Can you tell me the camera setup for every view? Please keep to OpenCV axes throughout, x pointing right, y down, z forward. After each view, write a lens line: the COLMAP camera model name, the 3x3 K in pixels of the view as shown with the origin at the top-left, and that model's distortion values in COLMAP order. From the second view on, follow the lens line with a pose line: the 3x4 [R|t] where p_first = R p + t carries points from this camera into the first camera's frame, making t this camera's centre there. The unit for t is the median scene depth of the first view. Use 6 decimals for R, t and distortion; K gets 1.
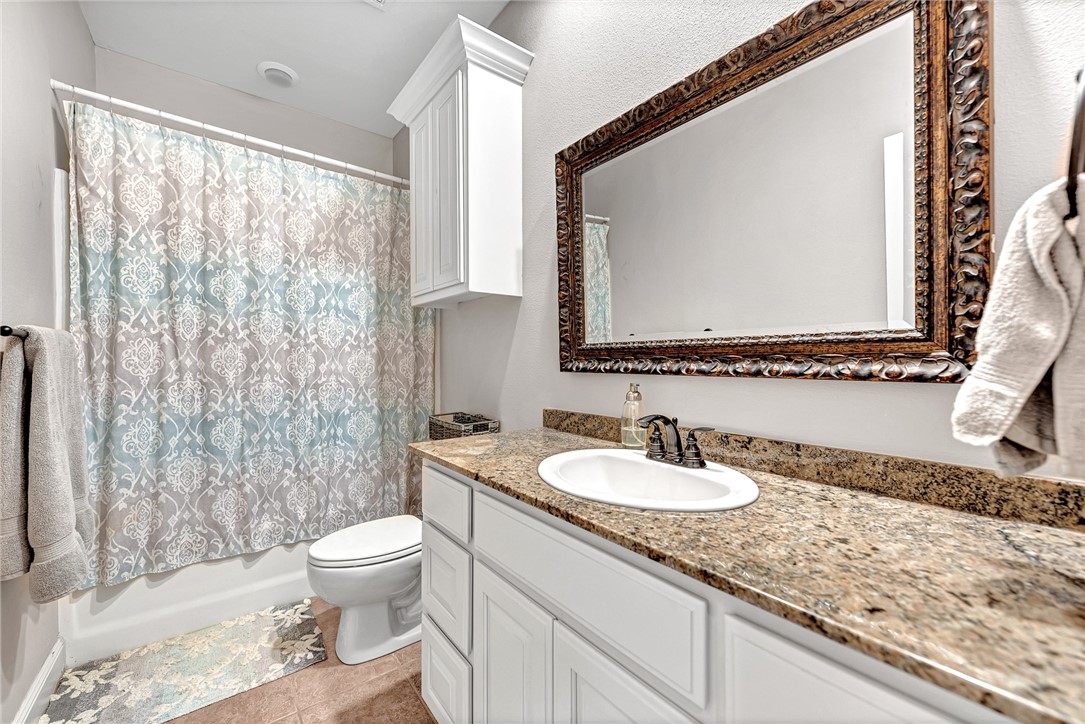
lens RADIAL K [[434.3, 0, 544.0], [0, 434.3, 362.1], [0, 0, 1]] dist [0.008744, -0.002143]
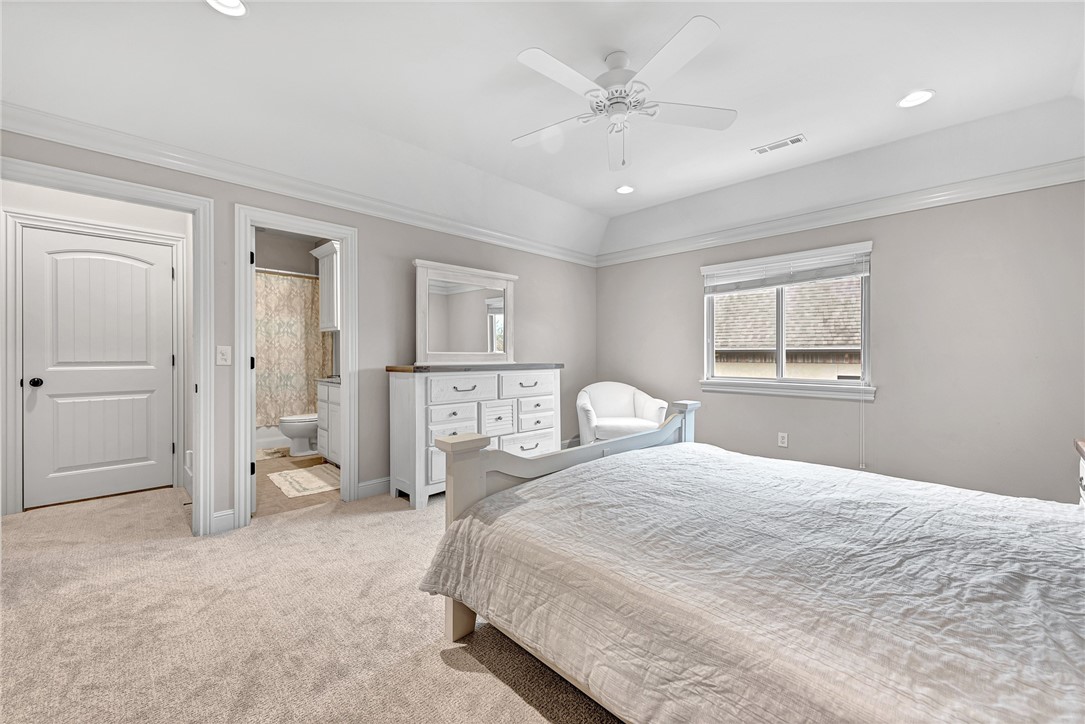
lens RADIAL K [[434.3, 0, 544.9], [0, 434.3, 360.5], [0, 0, 1]] dist [0.008744, -0.002143]
pose [[0.992406, 0.001641, 0.122996, 0.651478], [-0.002365, 0.999981, 0.005741, 0.017363], [-0.122985, -0.005988, 0.992391, -1.591009]]
